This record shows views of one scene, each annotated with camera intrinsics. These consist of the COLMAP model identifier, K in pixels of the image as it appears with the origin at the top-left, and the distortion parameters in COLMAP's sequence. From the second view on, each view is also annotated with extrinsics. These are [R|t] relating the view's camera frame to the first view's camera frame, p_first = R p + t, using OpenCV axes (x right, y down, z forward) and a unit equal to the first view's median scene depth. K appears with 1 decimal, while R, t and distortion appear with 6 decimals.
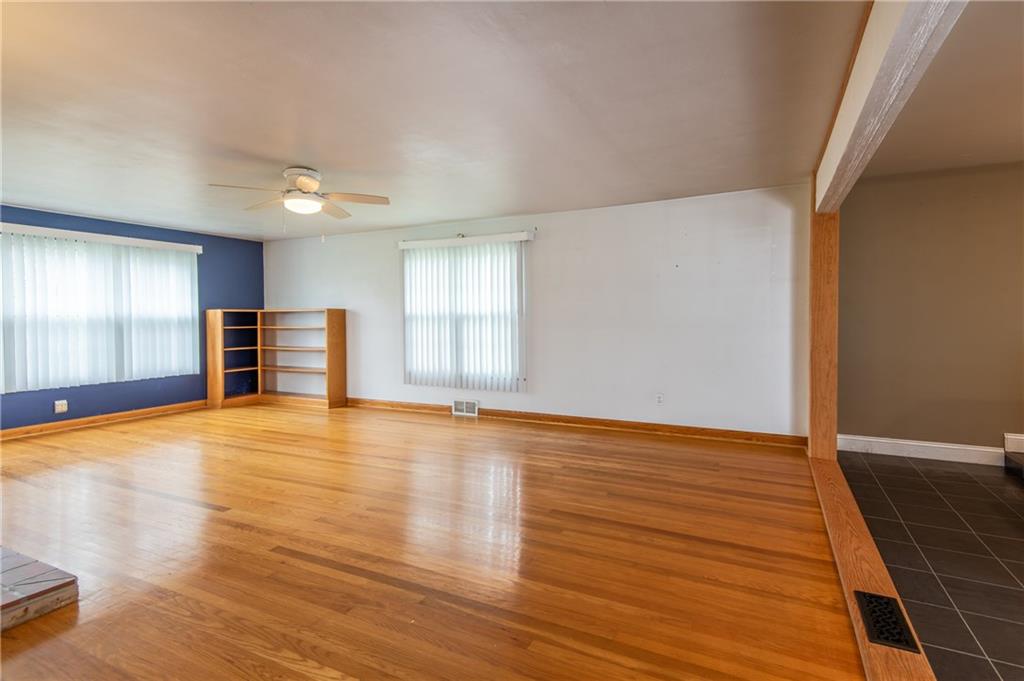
lens RADIAL K [[512.1, 0, 514.0], [0, 512.1, 318.4], [0, 0, 1]] dist [0.001061, -0.000018]
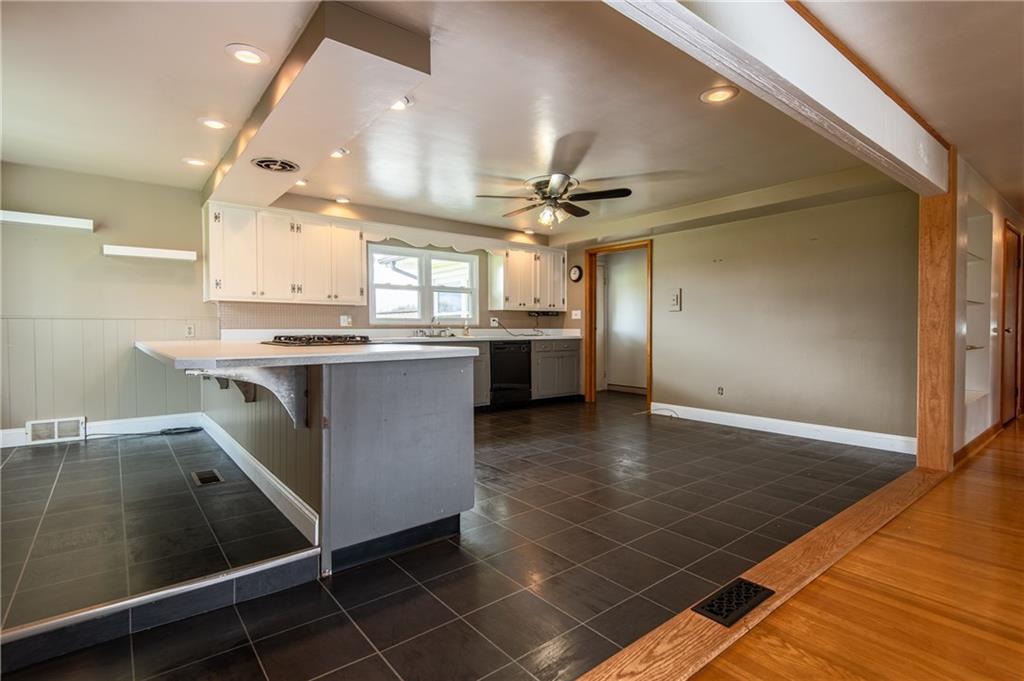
lens RADIAL K [[486.3, 0, 512.0], [0, 486.3, 340.5], [0, 0, 1]] dist [-0.000103, 0.000013]
pose [[-0.915219, 0.004854, 0.402927, 0.367468], [0.019693, 0.999271, 0.032694, 0.036933], [-0.402474, 0.037857, -0.914648, 0.990309]]
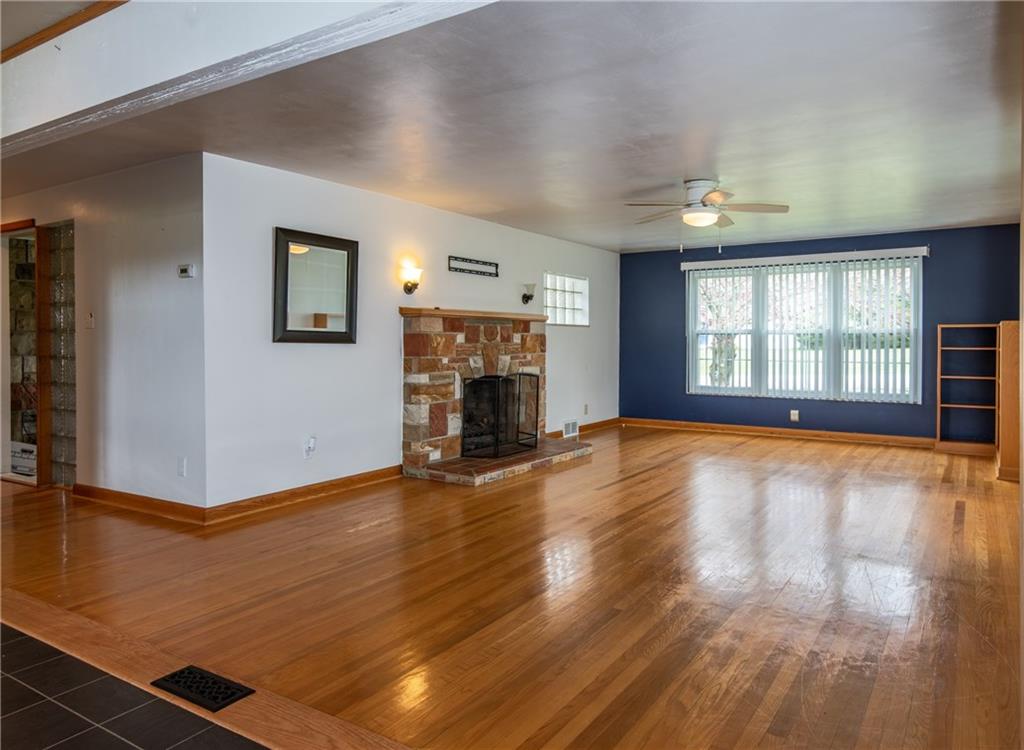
lens RADIAL K [[680.7, 0, 514.8], [0, 680.7, 347.8], [0, 0, 1]] dist [0.000193, 0.000199]
pose [[-0.121450, 0.025349, -0.992274, 0.895850], [-0.008261, 0.999613, 0.026548, -0.008612], [0.992563, 0.011422, -0.121194, 0.832772]]
